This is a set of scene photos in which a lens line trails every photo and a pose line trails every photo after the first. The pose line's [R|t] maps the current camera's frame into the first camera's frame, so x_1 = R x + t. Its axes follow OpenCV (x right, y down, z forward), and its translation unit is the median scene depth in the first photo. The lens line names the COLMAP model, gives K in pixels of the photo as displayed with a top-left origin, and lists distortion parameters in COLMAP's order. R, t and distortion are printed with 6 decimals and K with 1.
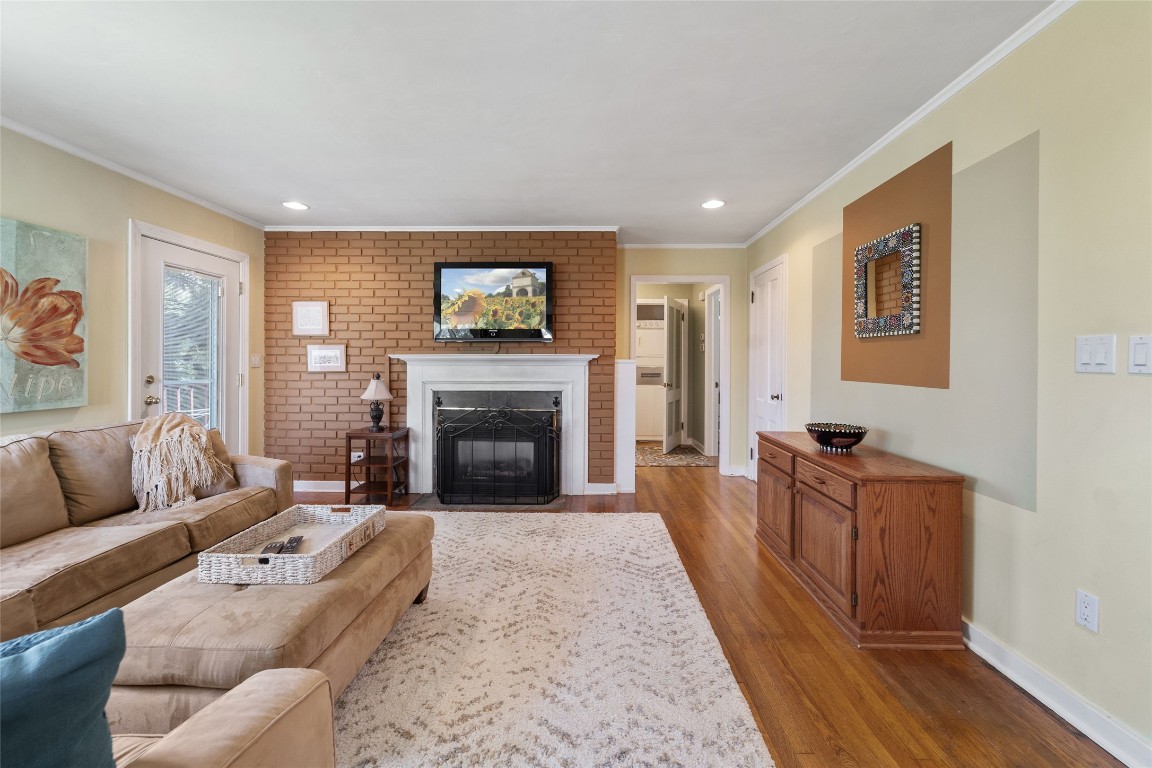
lens RADIAL K [[475.0, 0, 581.1], [0, 475.0, 363.9], [0, 0, 1]] dist [-0.000098, -0.000578]
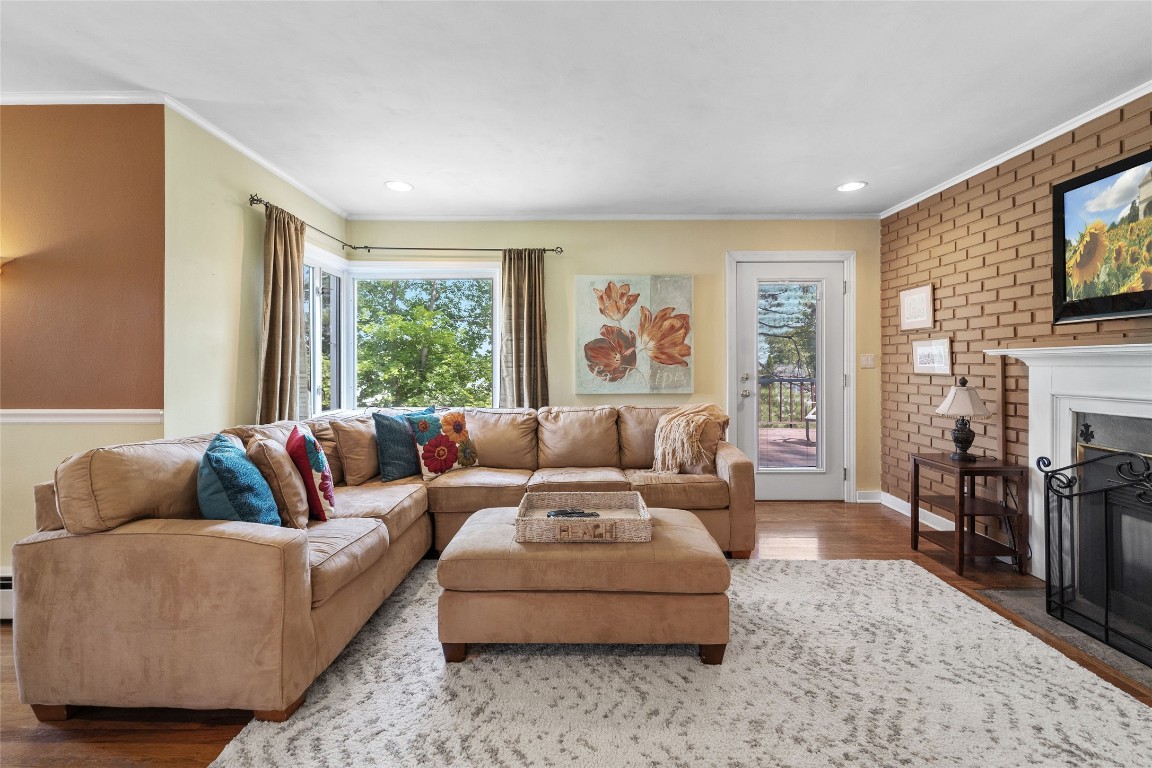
lens RADIAL K [[475.0, 0, 581.1], [0, 475.0, 363.9], [0, 0, 1]] dist [-0.000098, -0.000578]
pose [[0.029988, -0.002223, -0.999548, 0.245545], [-0.002324, 0.999995, -0.002294, 0.002704], [0.999548, 0.002392, 0.029982, 0.417995]]
